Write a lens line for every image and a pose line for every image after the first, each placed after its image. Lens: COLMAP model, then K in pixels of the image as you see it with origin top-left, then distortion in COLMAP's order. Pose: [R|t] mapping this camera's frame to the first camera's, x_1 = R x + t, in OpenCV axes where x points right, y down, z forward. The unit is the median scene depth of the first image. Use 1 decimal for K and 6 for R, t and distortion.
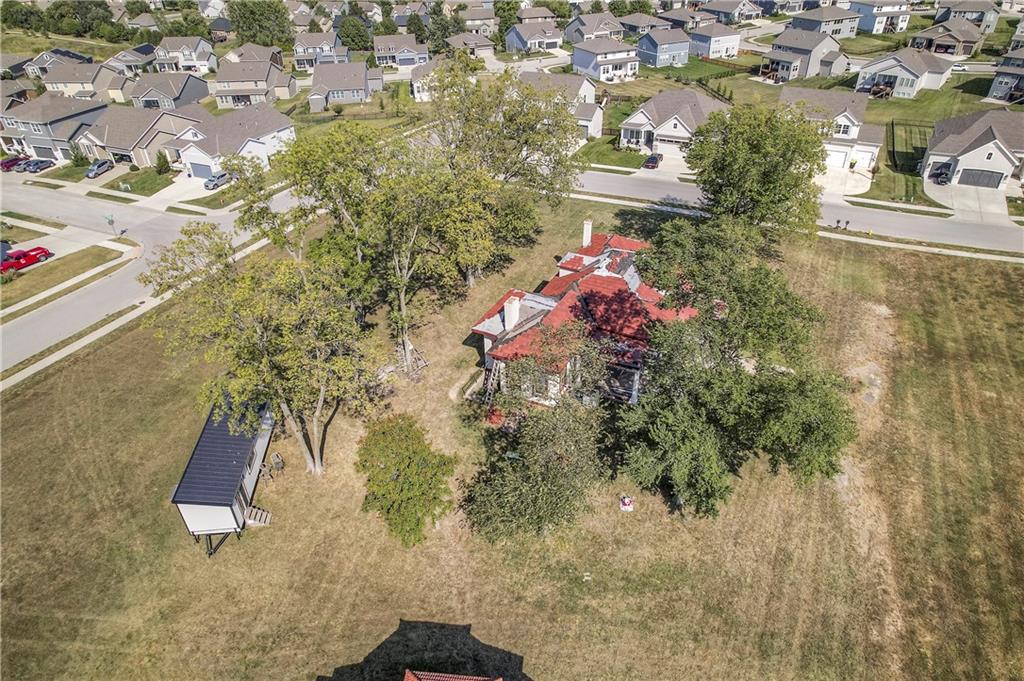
lens RADIAL K [[656.3, 0, 509.0], [0, 656.3, 339.7], [0, 0, 1]] dist [-0.078810, 0.072650]
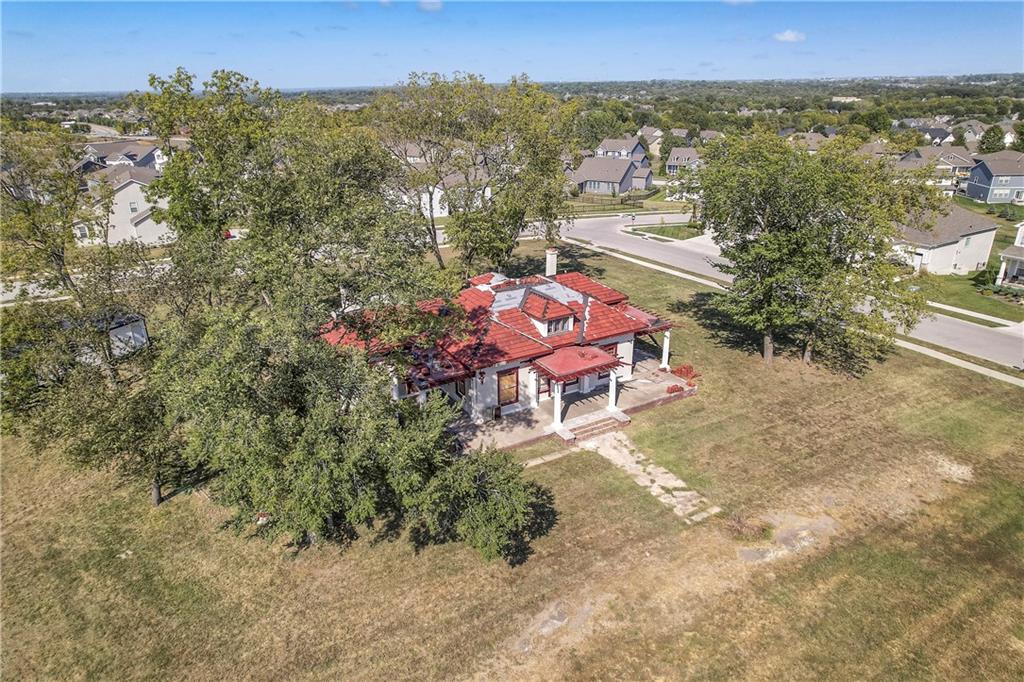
lens RADIAL K [[655.0, 0, 508.1], [0, 655.0, 343.9], [0, 0, 1]] dist [-0.079728, 0.073524]
pose [[0.832115, 0.219552, -0.509295, 0.388753], [-0.314388, 0.943240, -0.107045, 0.026811], [0.456885, 0.249190, 0.853909, 0.219939]]
